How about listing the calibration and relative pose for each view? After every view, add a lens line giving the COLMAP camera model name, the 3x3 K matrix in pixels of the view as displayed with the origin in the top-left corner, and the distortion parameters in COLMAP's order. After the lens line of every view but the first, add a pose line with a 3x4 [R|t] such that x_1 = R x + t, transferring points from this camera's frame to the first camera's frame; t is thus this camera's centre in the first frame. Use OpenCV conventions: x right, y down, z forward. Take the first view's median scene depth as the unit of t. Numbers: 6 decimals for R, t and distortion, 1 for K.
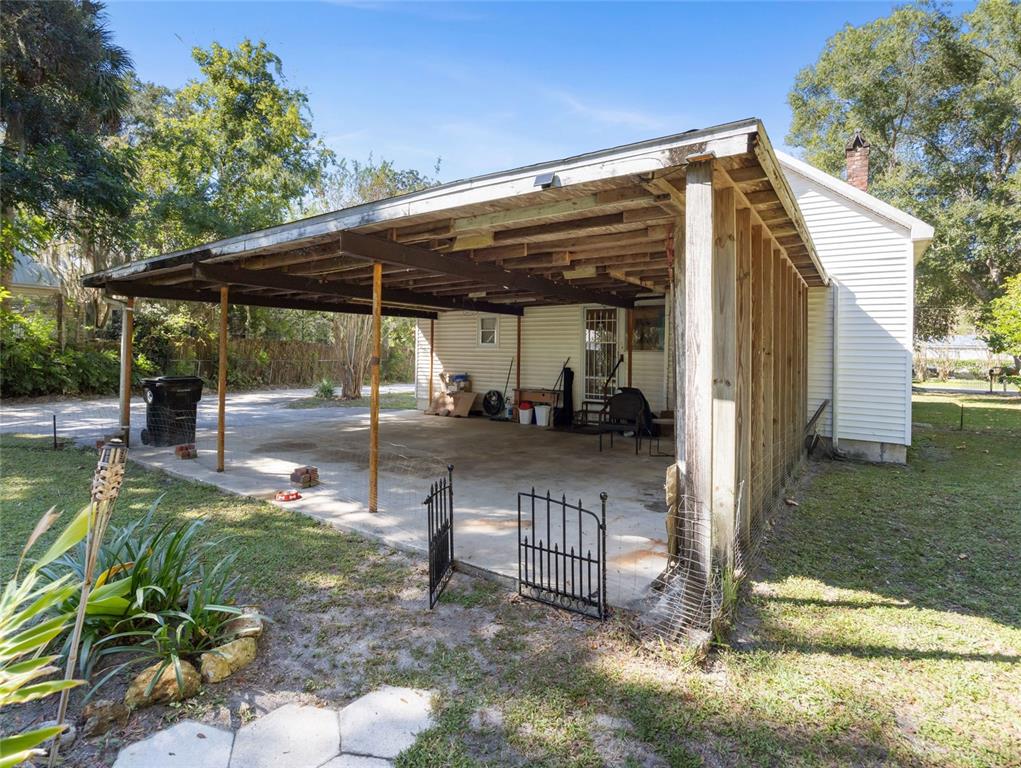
lens RADIAL K [[508.7, 0, 511.3], [0, 508.7, 359.8], [0, 0, 1]] dist [-0.002821, -0.001086]
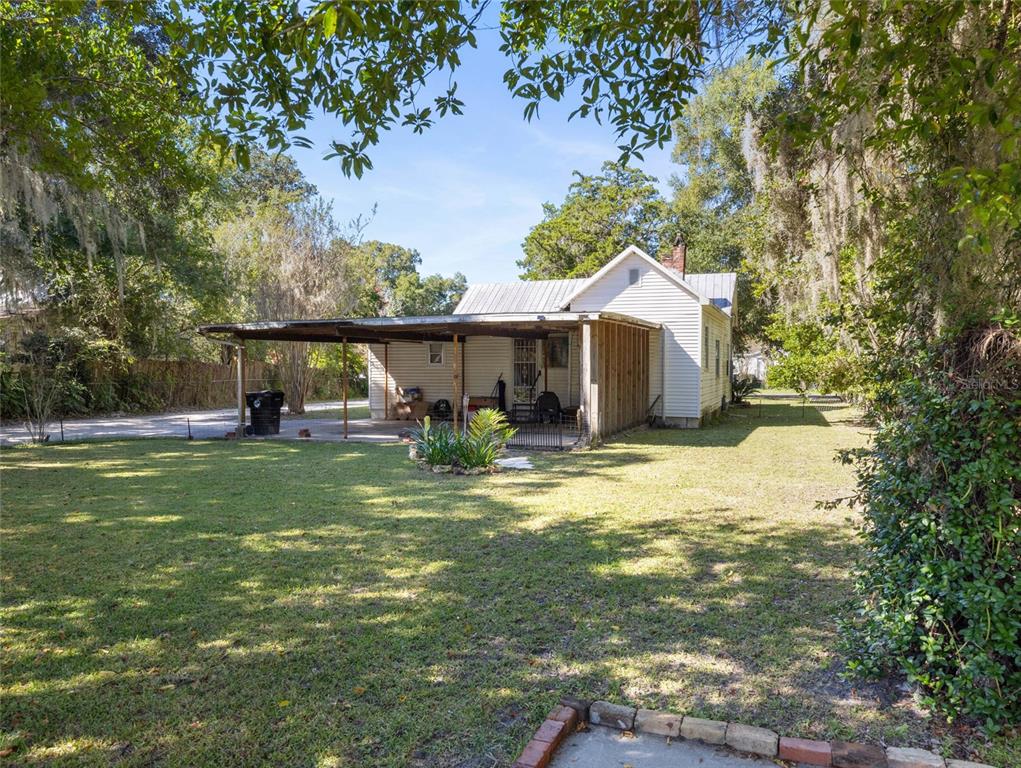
lens RADIAL K [[902.0, 0, 510.5], [0, 902.0, 384.0], [0, 0, 1]] dist [-0.001512, -0.000423]
pose [[0.965992, -0.021463, 0.257680, -0.505119], [0.019520, 0.999759, 0.010094, 0.000940], [-0.257835, -0.004721, 0.966177, -1.407666]]
